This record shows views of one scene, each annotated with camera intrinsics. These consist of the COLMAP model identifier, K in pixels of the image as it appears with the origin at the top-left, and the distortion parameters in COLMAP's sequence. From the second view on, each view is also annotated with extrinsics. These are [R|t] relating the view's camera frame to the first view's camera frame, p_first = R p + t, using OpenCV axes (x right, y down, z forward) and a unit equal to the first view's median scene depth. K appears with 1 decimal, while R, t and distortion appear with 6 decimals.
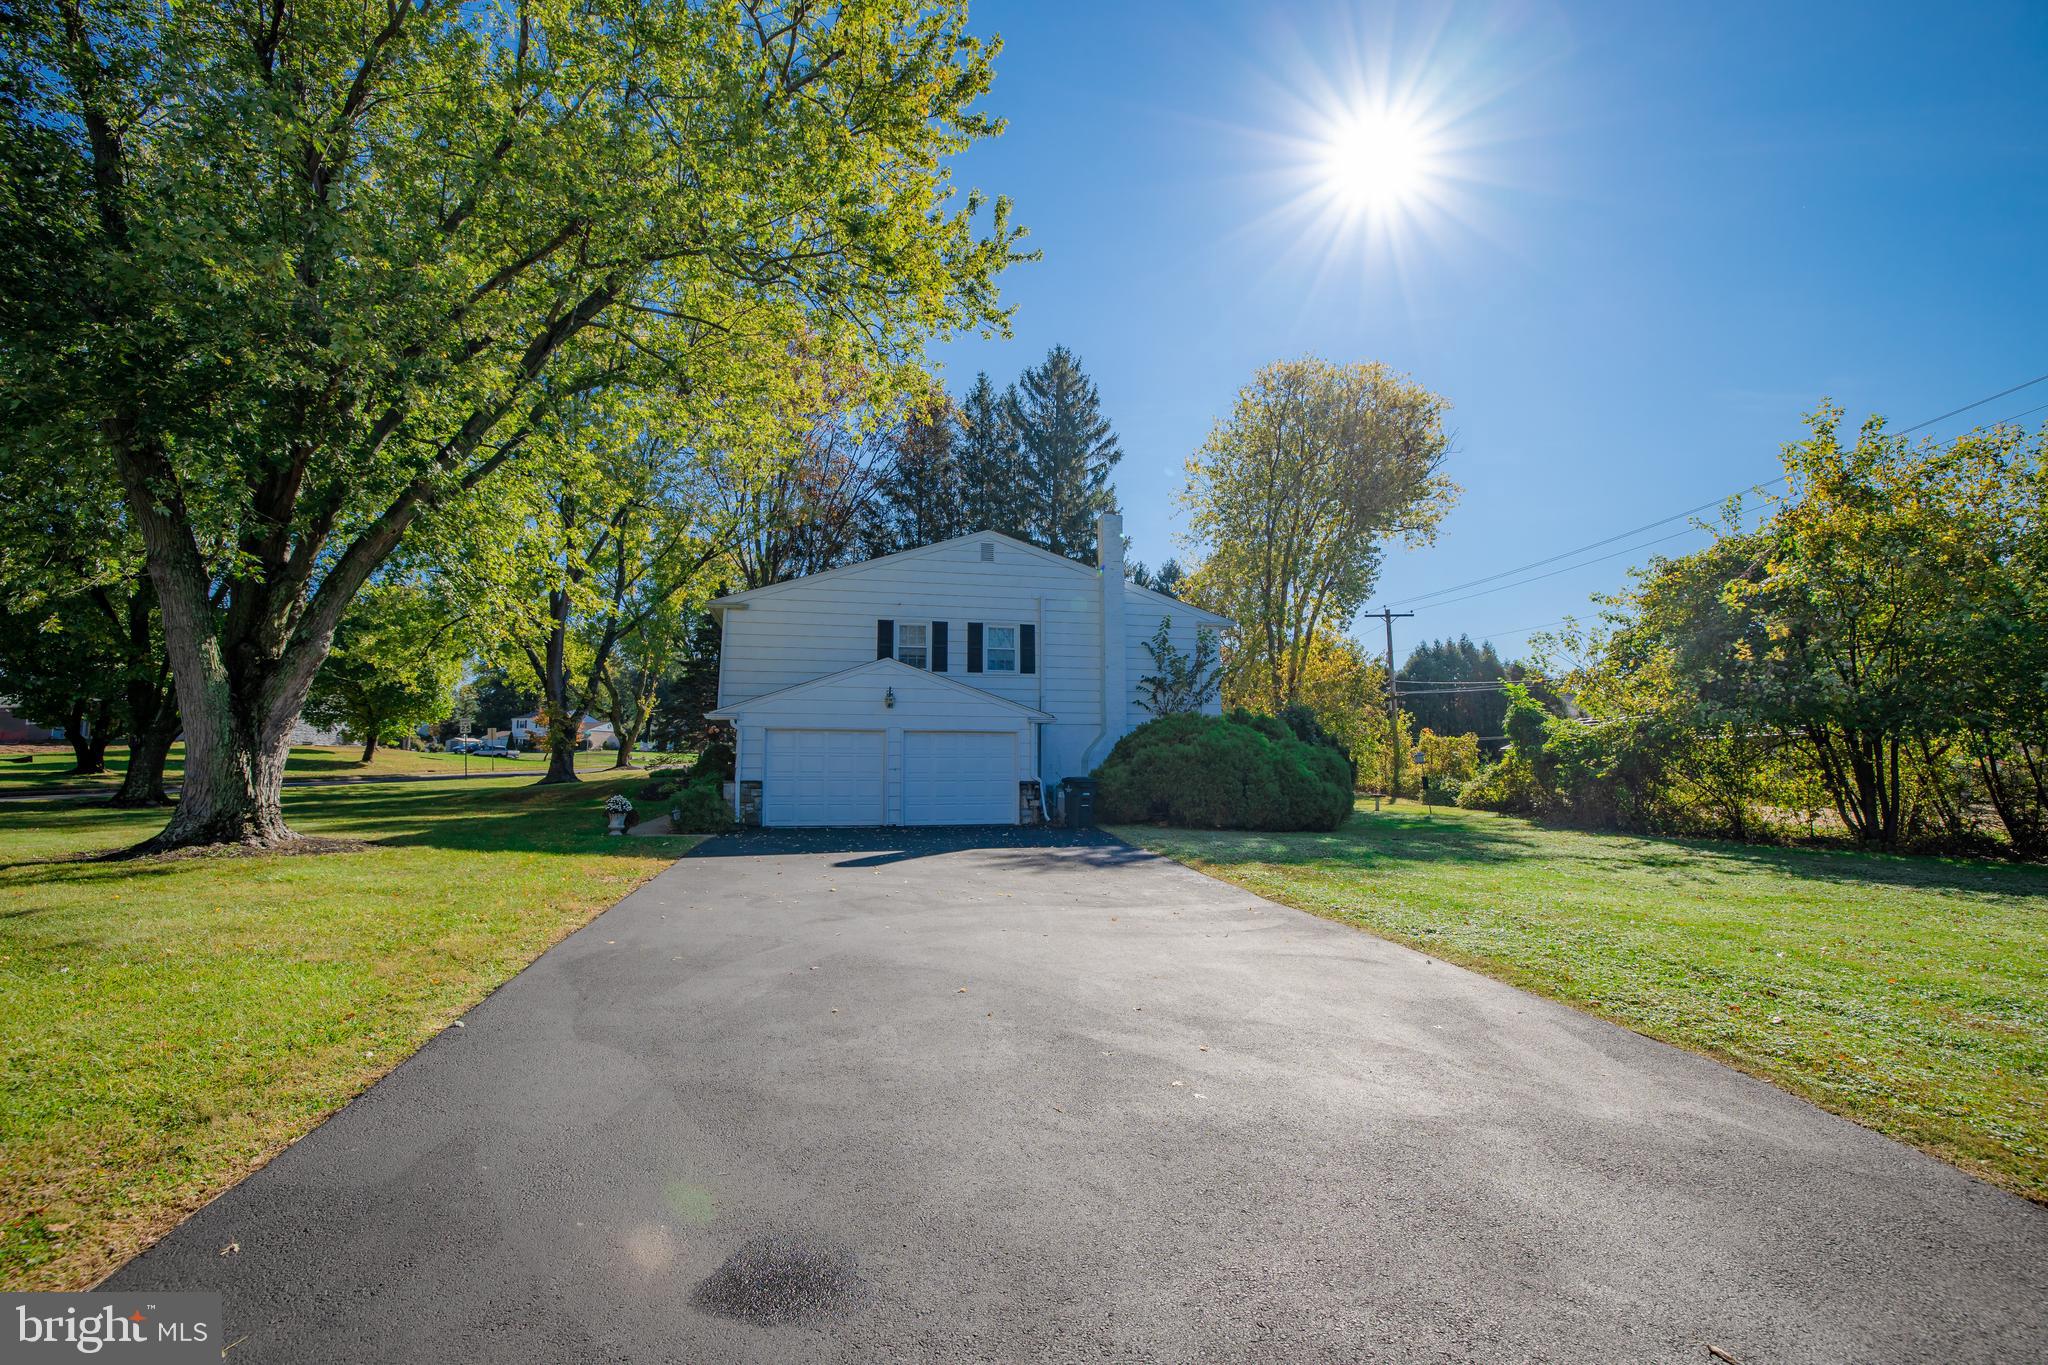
lens RADIAL K [[893.3, 0, 1024.2], [0, 893.3, 690.9], [0, 0, 1]] dist [-0.020529, 0.000178]
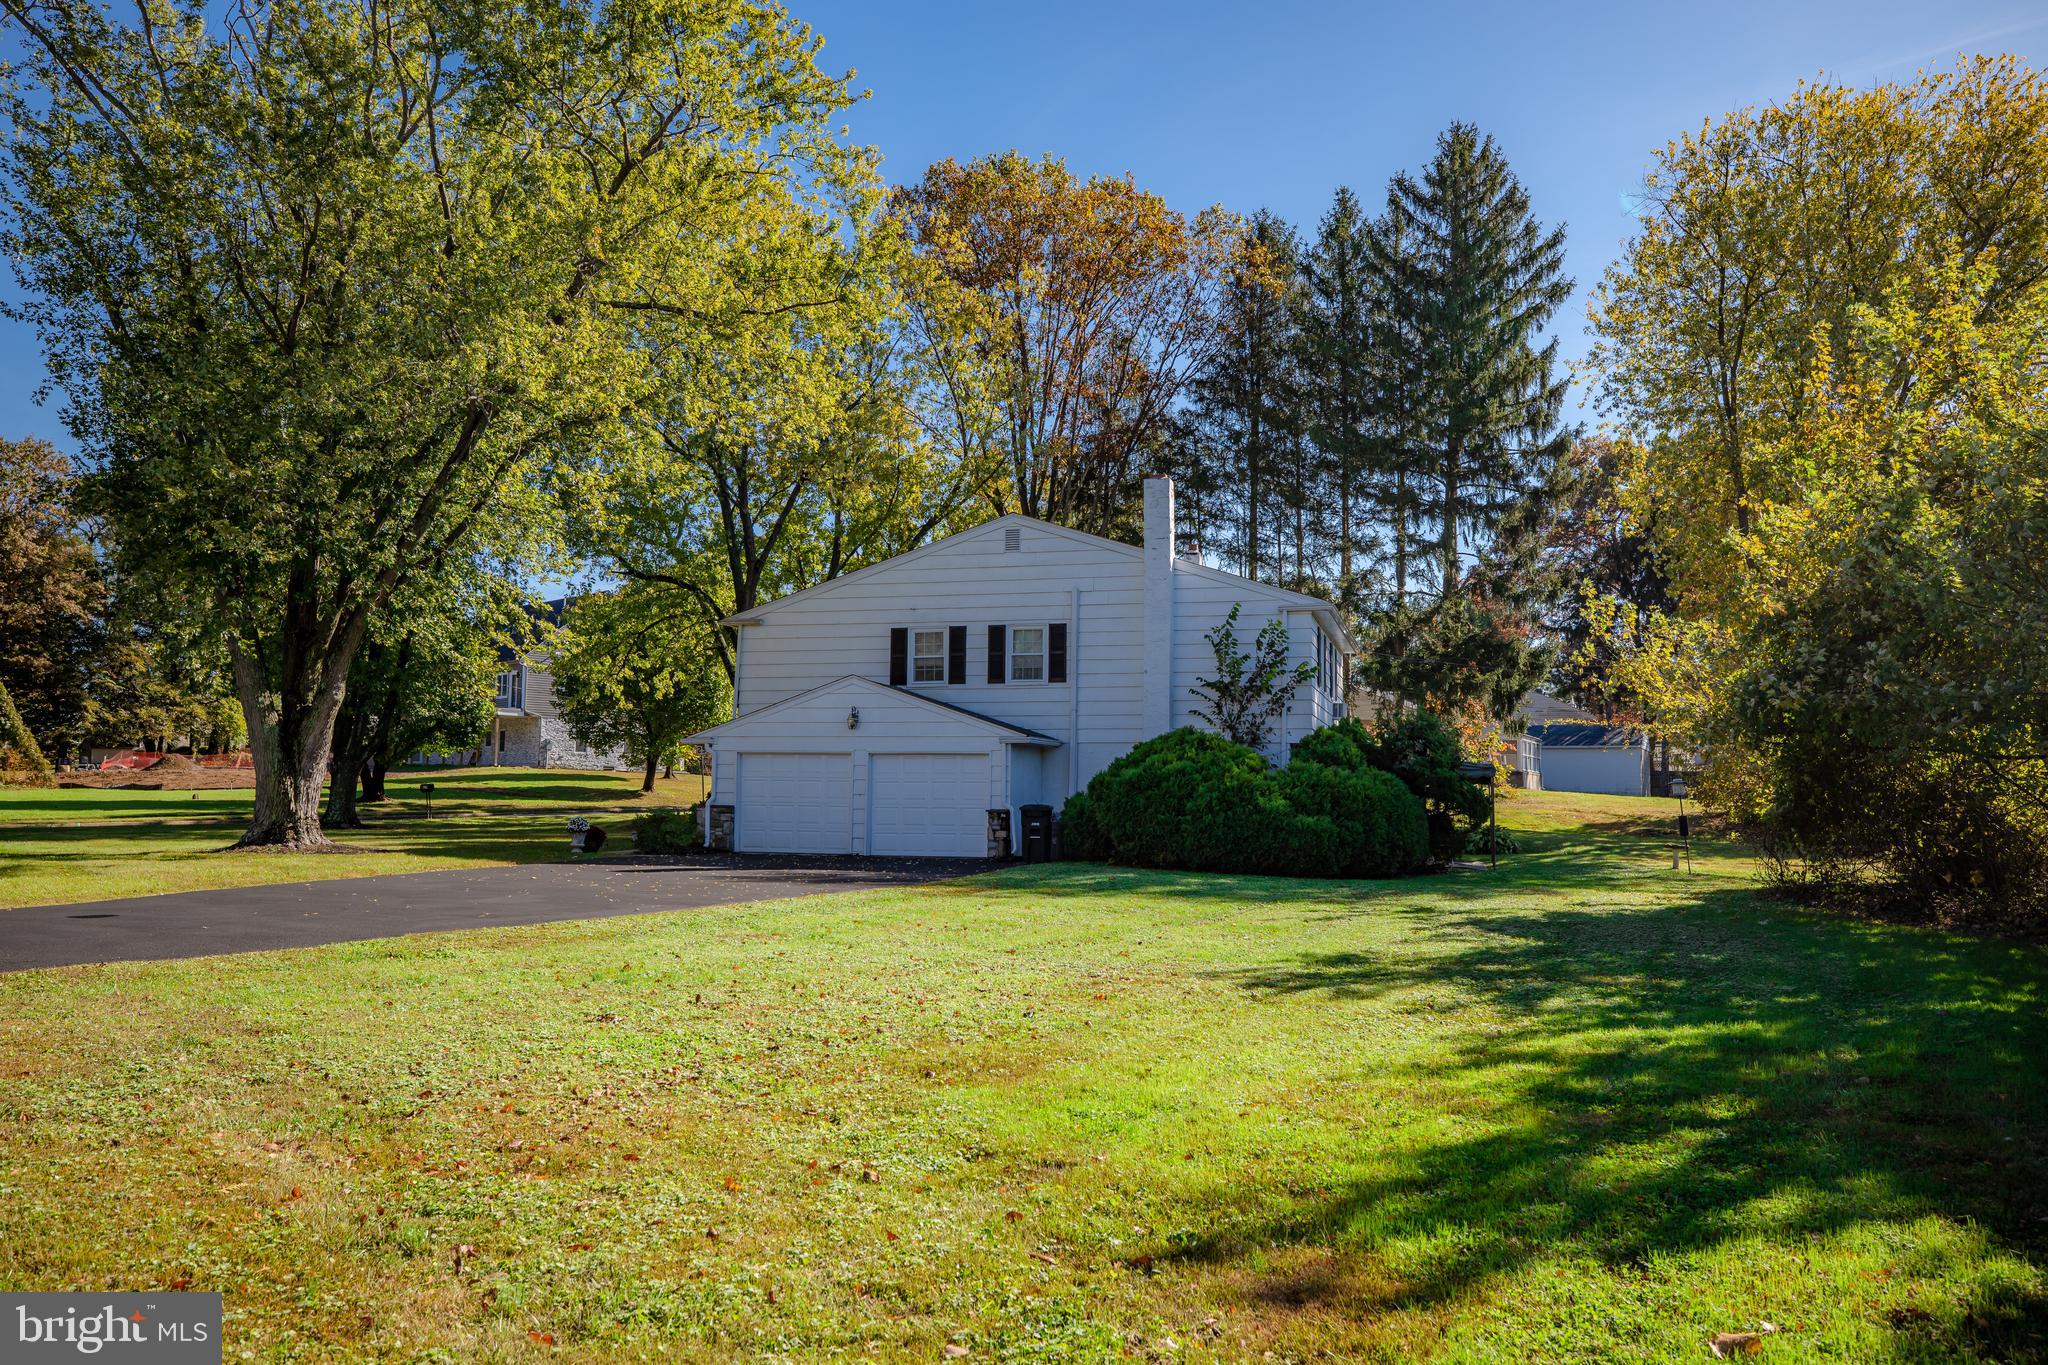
lens RADIAL K [[1649.0, 0, 1024.4], [0, 1649.0, 686.2], [0, 0, 1]] dist [0.044645, 0.000758]
pose [[0.868249, -0.027198, -0.495382, 0.742293], [0.033022, 0.999450, 0.003005, -0.021878], [0.495028, -0.018968, 0.868670, -0.352986]]
